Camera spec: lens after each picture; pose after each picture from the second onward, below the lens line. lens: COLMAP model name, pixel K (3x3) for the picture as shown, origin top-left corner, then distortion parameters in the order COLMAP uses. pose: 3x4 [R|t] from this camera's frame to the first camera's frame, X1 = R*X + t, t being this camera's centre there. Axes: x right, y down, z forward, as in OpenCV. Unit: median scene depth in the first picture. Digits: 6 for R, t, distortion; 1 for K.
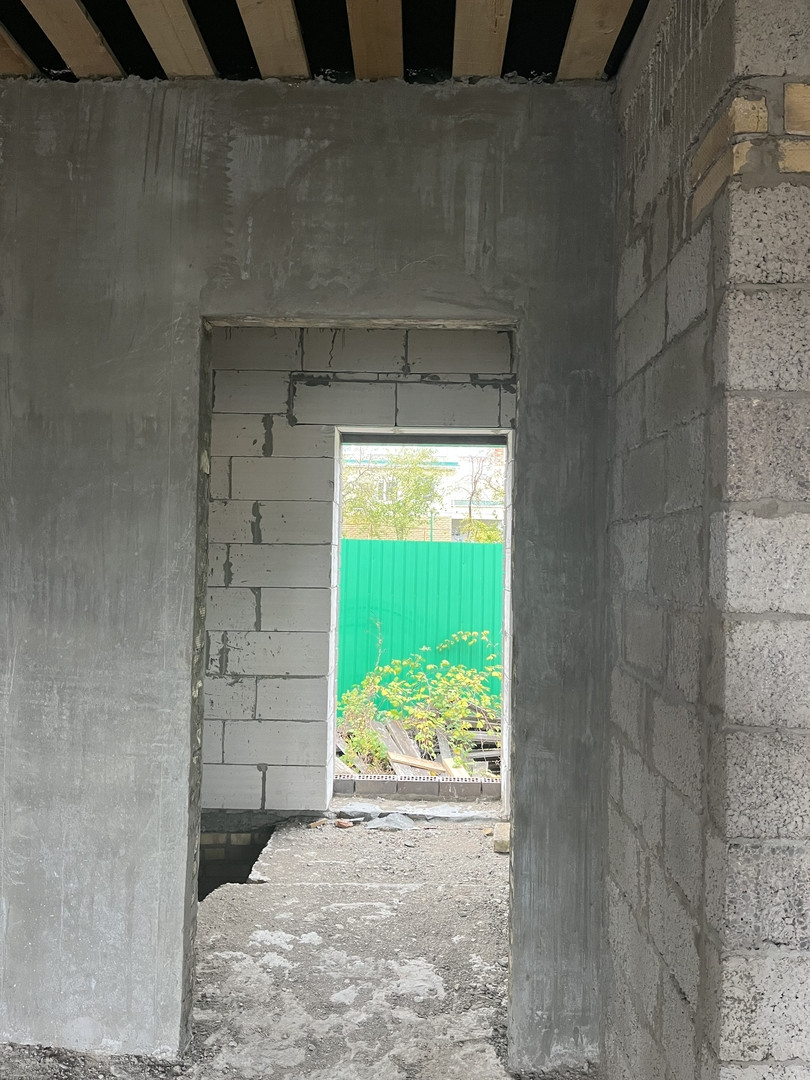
lens RADIAL K [[814.3, 0, 410.1], [0, 814.3, 535.0], [0, 0, 1]] dist [0.053122, -0.071219]
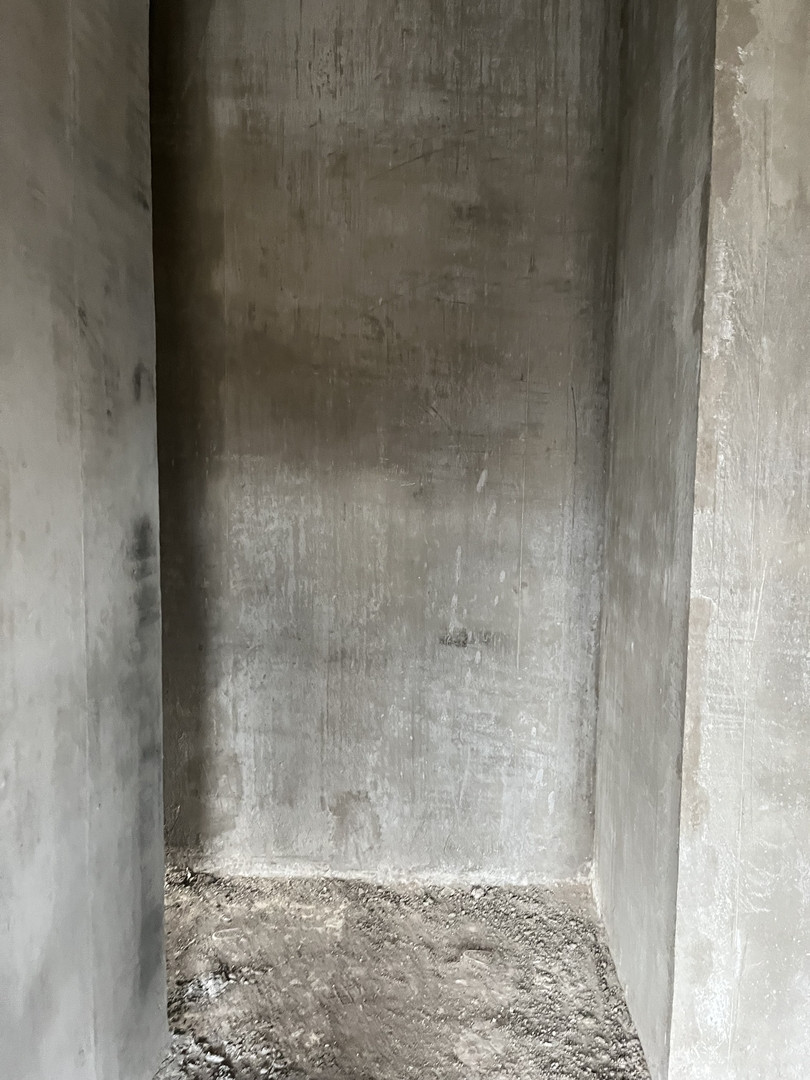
lens RADIAL K [[814.3, 0, 411.7], [0, 814.3, 542.6], [0, 0, 1]] dist [0.053122, -0.071219]
pose [[0.999375, -0.001195, -0.035328, -0.739163], [0.005425, 0.992773, 0.119883, 0.034232], [0.034929, -0.120000, 0.992159, 0.342319]]
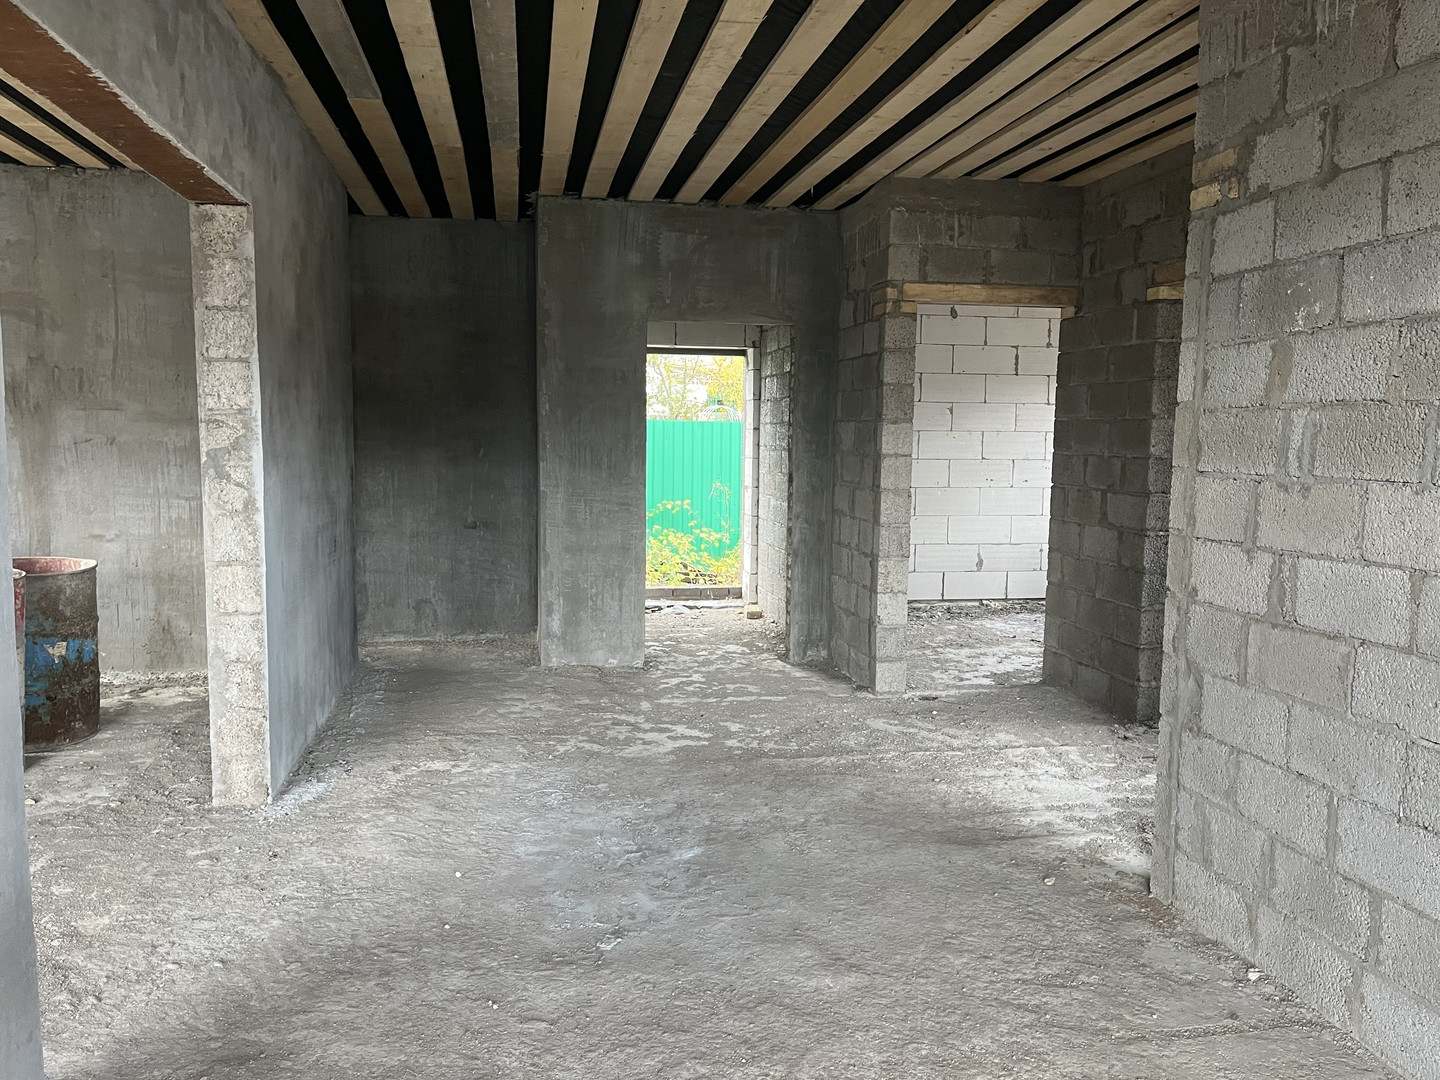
lens RADIAL K [[1085.8, 0, 726.6], [0, 1085.8, 537.6], [0, 0, 1]] dist [0.053122, -0.071219]
pose [[0.977442, -0.025734, 0.209632, -0.658549], [-0.000658, 0.992173, 0.124868, -0.067565], [-0.211204, -0.122189, 0.969775, -1.806420]]
